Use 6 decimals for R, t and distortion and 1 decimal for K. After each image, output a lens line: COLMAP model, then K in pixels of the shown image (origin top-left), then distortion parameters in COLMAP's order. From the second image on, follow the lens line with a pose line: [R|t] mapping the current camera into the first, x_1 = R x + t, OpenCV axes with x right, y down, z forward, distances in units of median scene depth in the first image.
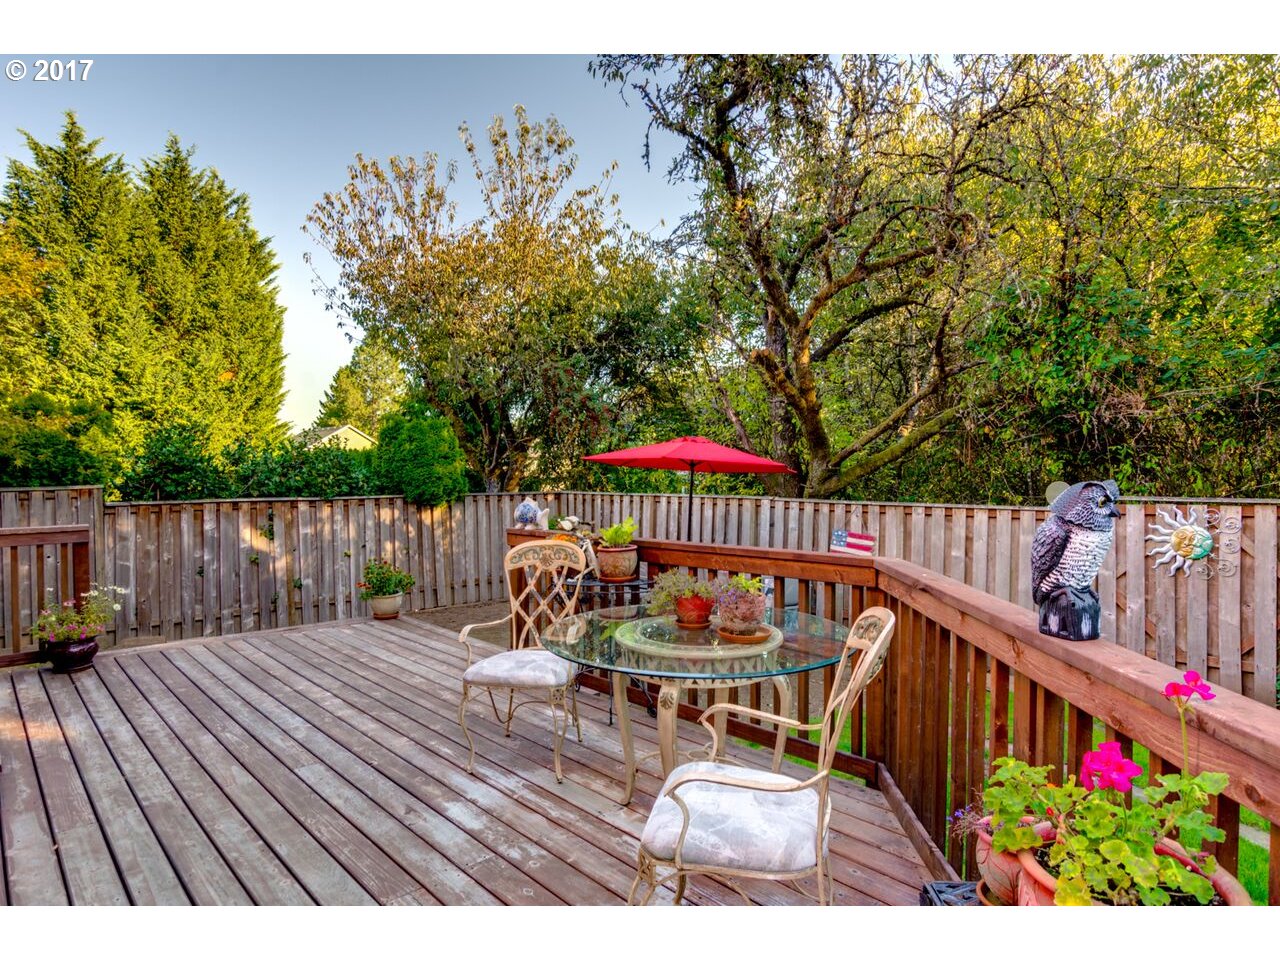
lens RADIAL K [[720.0, 0, 632.3], [0, 720.0, 485.4], [0, 0, 1]] dist [0.001670, -0.006119]
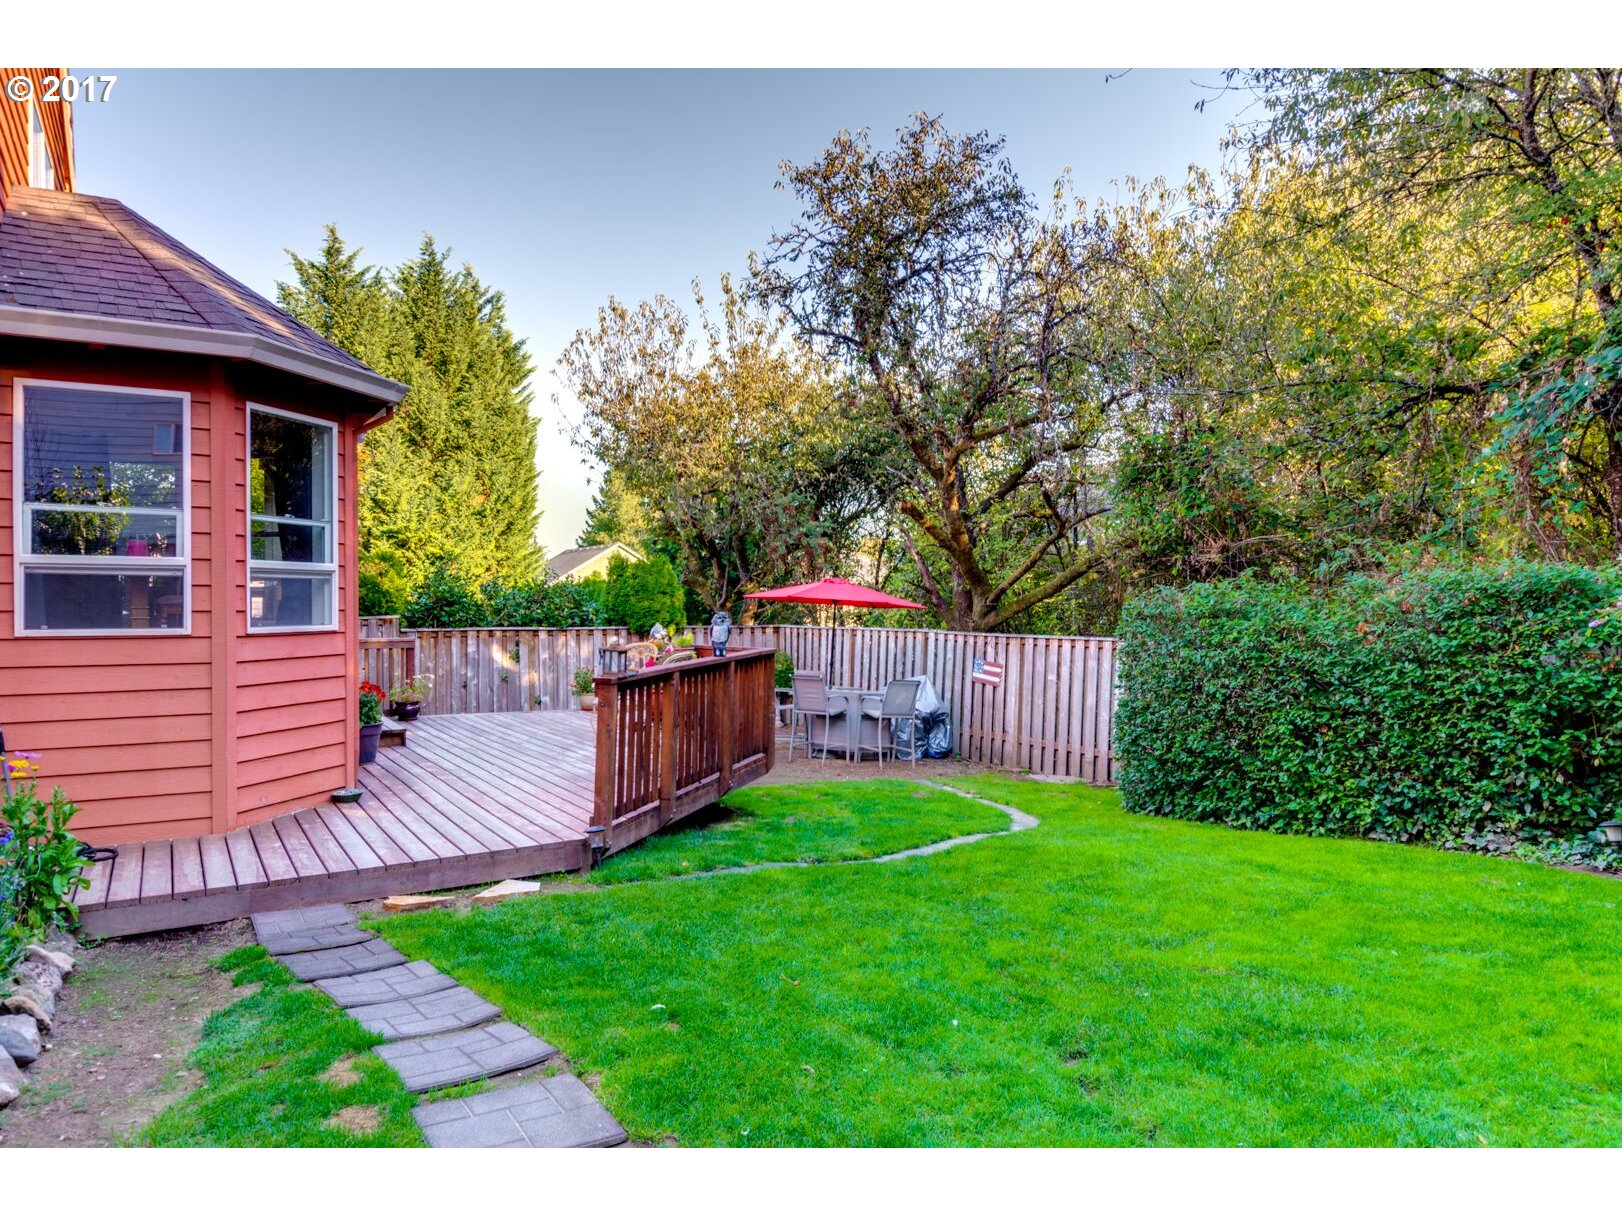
lens RADIAL K [[1158.6, 0, 811.5], [0, 1158.6, 609.7], [0, 0, 1]] dist [-0.011637, 0.013557]
pose [[0.974814, 0.004282, -0.222978, 0.181591], [-0.007509, 0.999879, -0.013626, 0.004815], [0.222893, 0.014957, 0.974728, -0.345700]]
